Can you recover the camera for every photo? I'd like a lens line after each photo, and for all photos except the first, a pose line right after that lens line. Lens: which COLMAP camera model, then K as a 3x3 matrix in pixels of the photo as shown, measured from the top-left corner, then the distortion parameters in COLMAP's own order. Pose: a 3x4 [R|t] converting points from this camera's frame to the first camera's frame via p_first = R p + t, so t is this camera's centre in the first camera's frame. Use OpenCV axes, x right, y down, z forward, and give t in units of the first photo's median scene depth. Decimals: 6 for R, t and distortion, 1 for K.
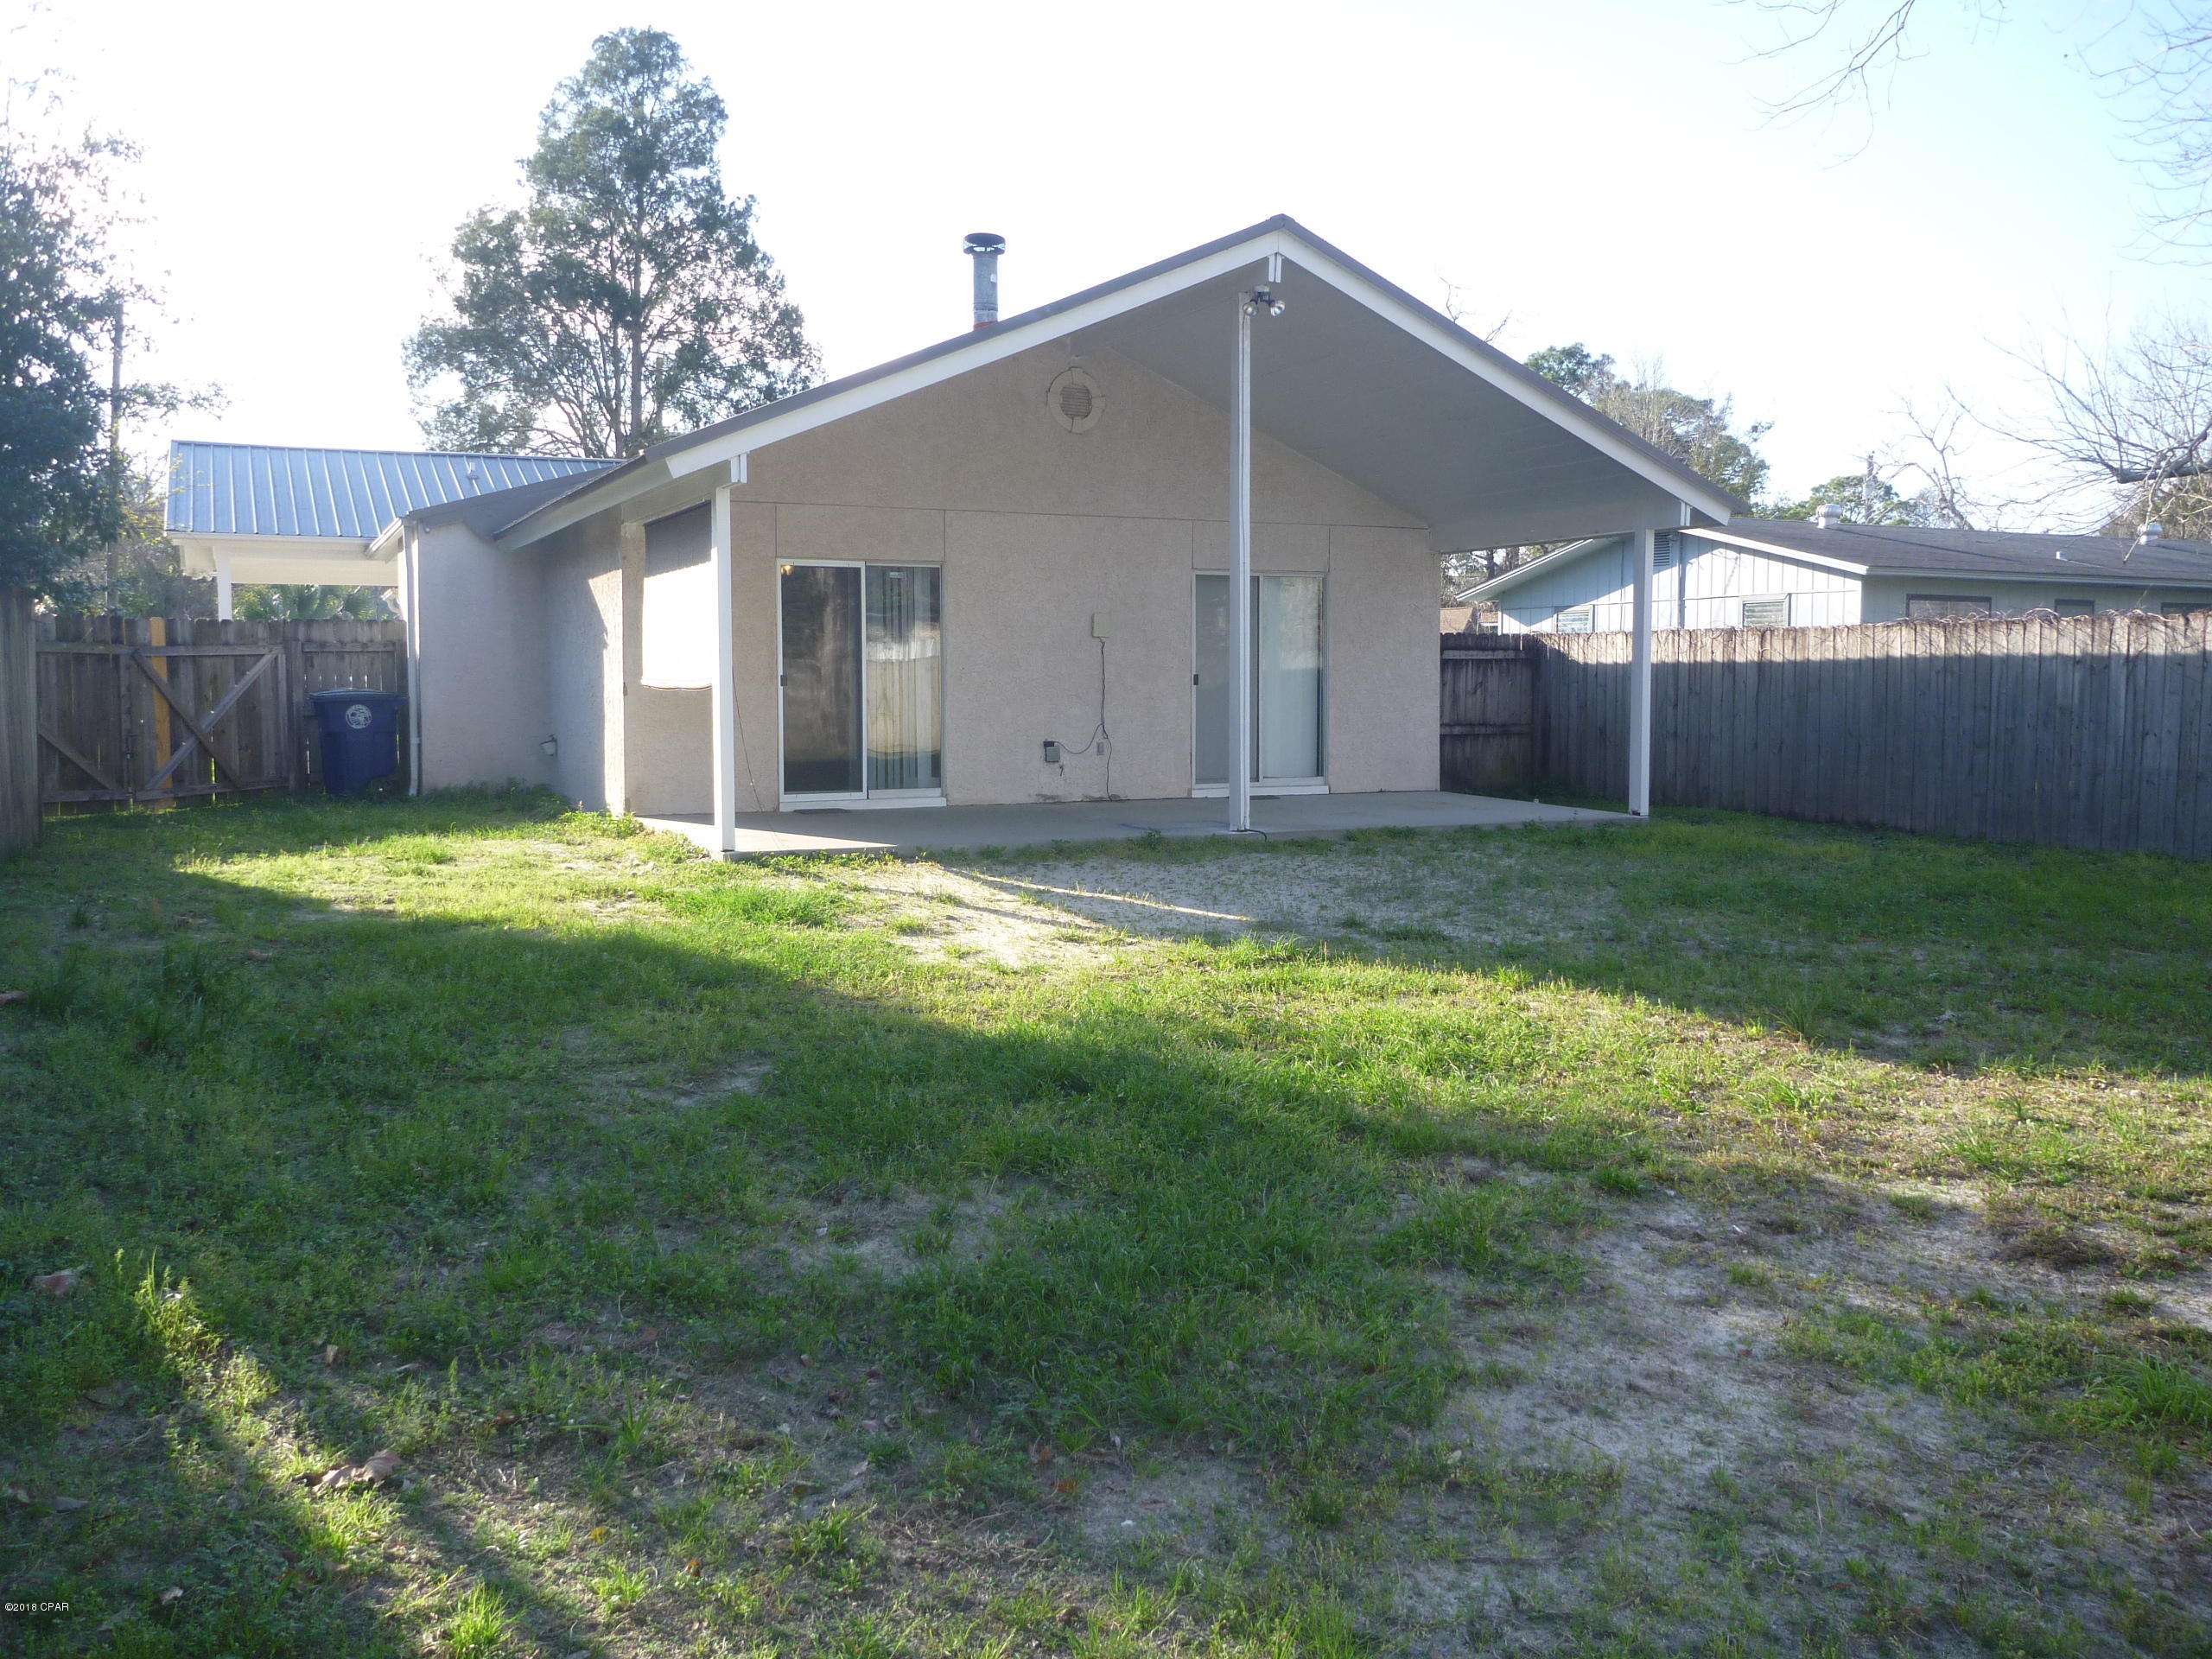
lens RADIAL K [[1794.4, 0, 1110.7], [0, 1794.4, 825.8], [0, 0, 1]] dist [-0.032984, -0.002709]
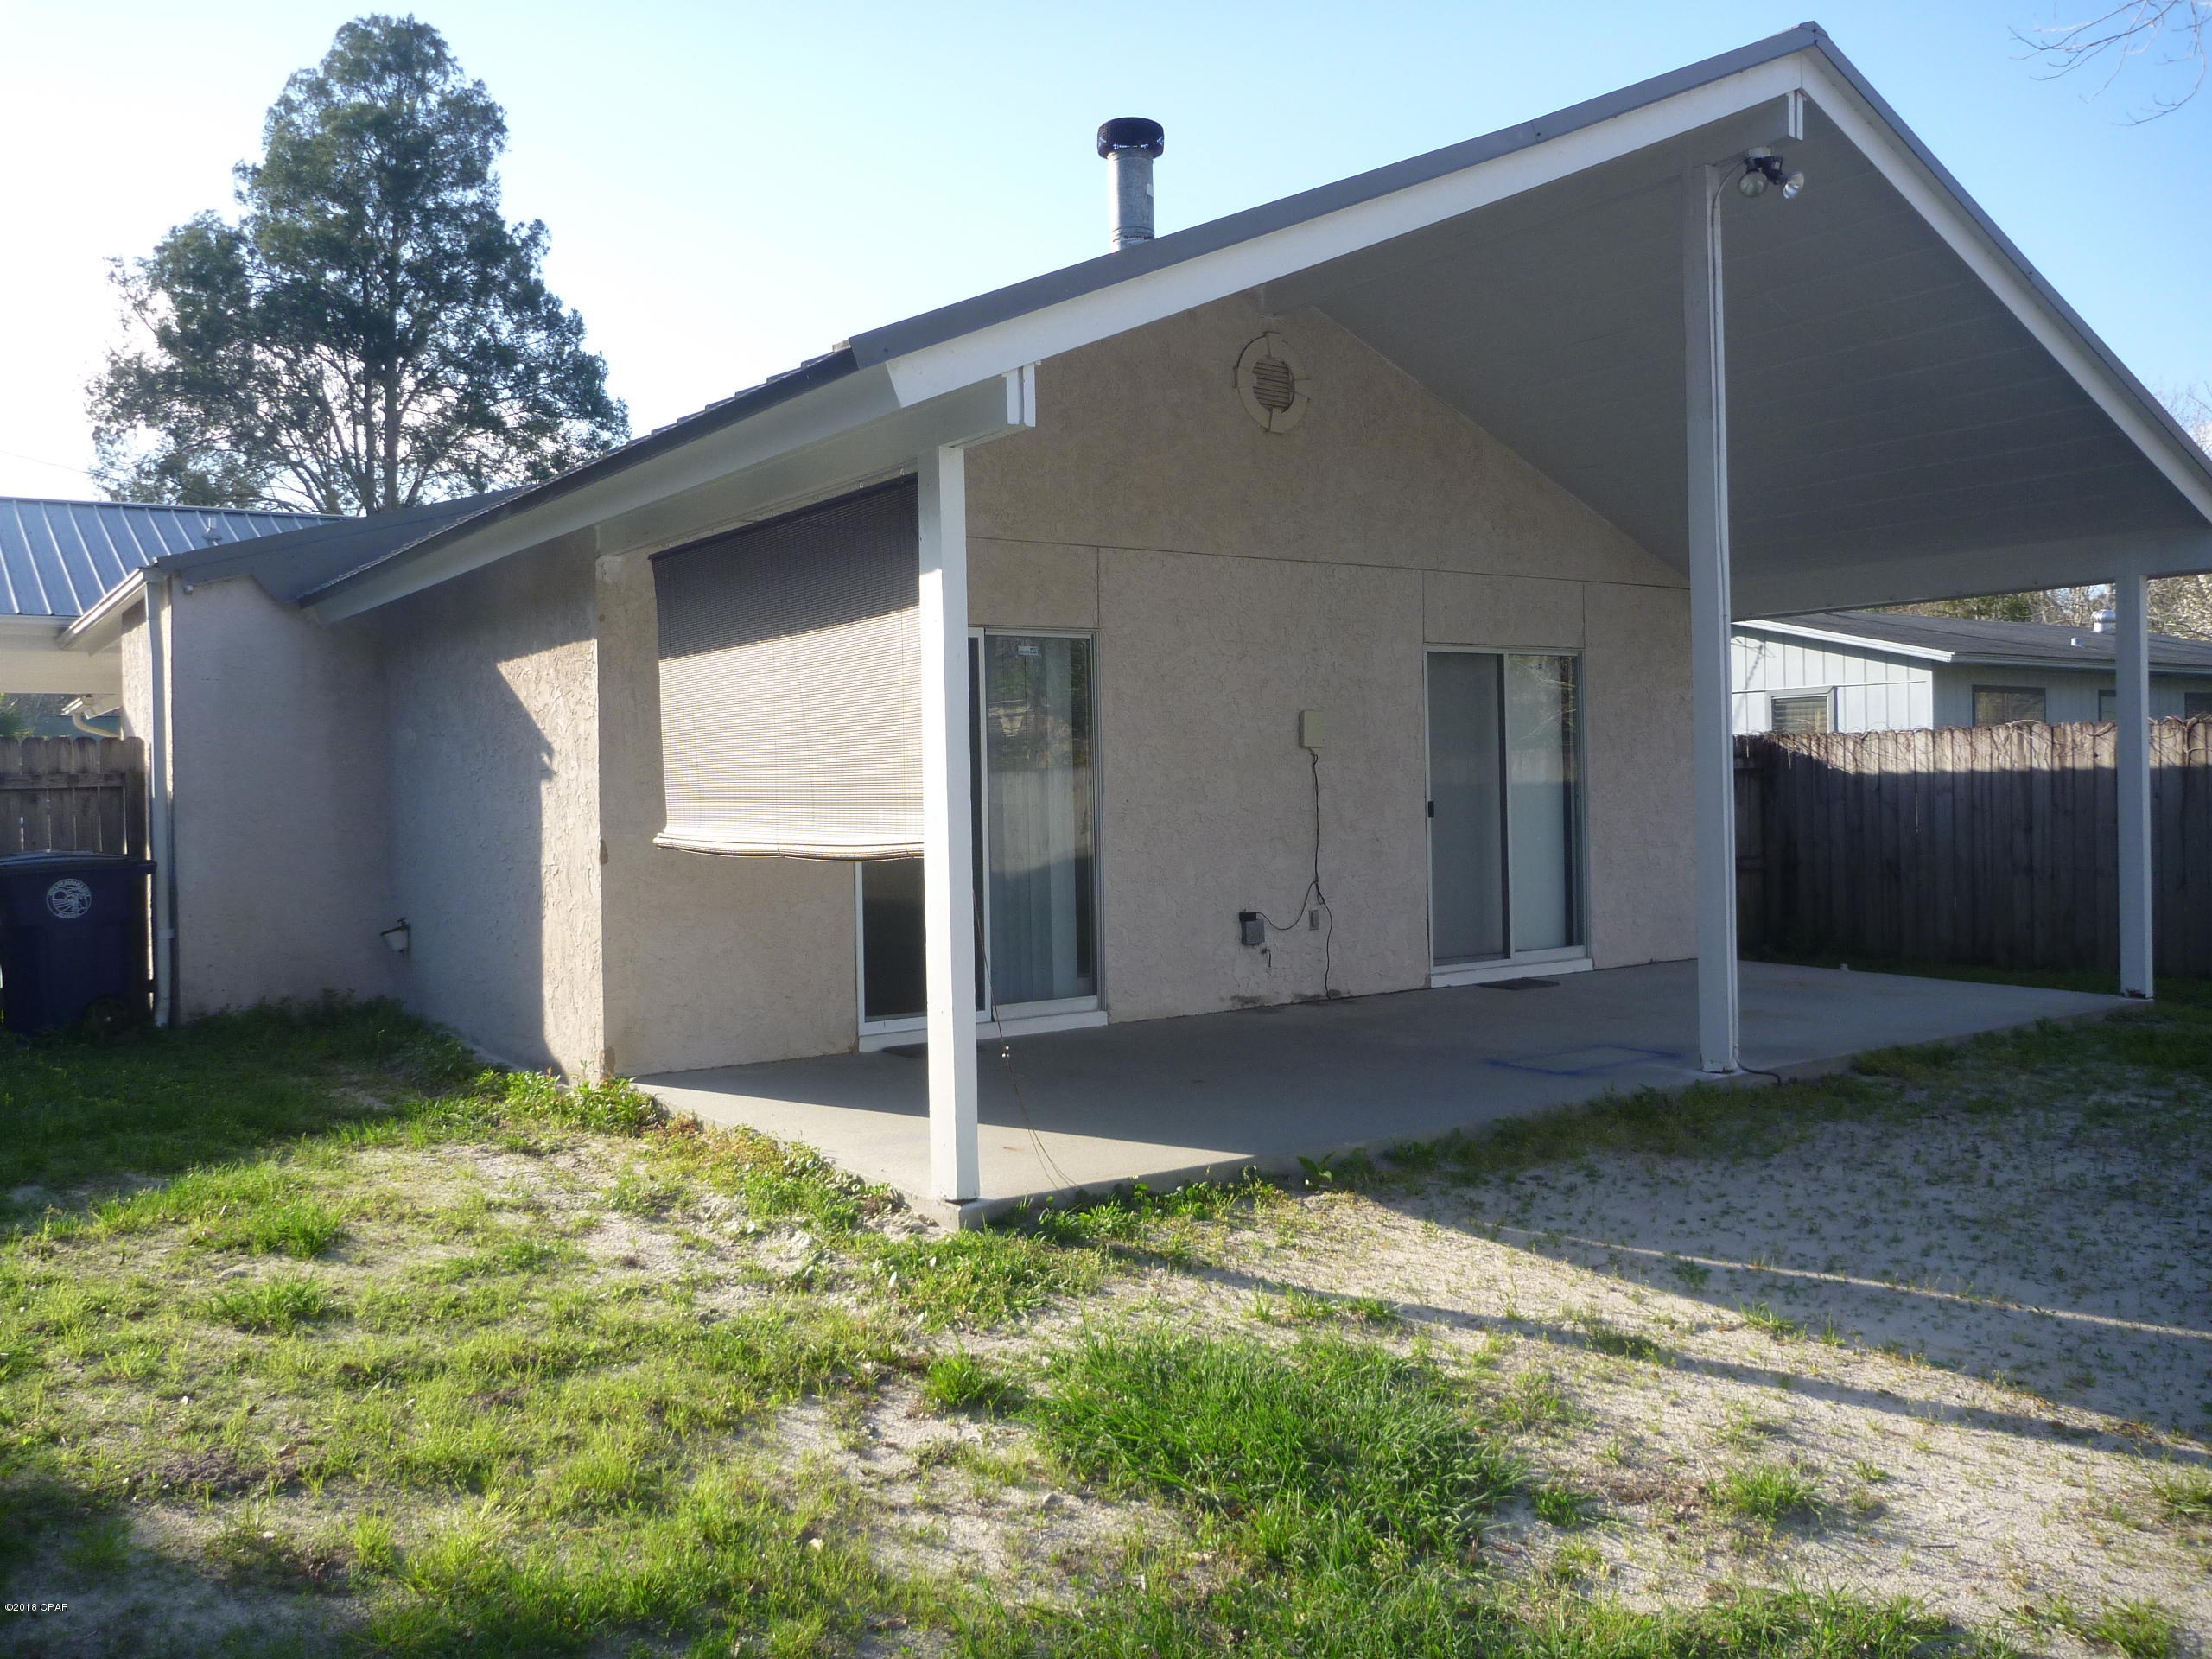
lens RADIAL K [[1794.4, 0, 1095.4], [0, 1794.4, 809.0], [0, 0, 1]] dist [-0.032984, -0.002709]
pose [[0.987026, -0.020700, 0.159218, -0.160866], [0.032189, 0.997033, -0.069922, -0.035076], [-0.157299, 0.074140, 0.984764, 0.328335]]
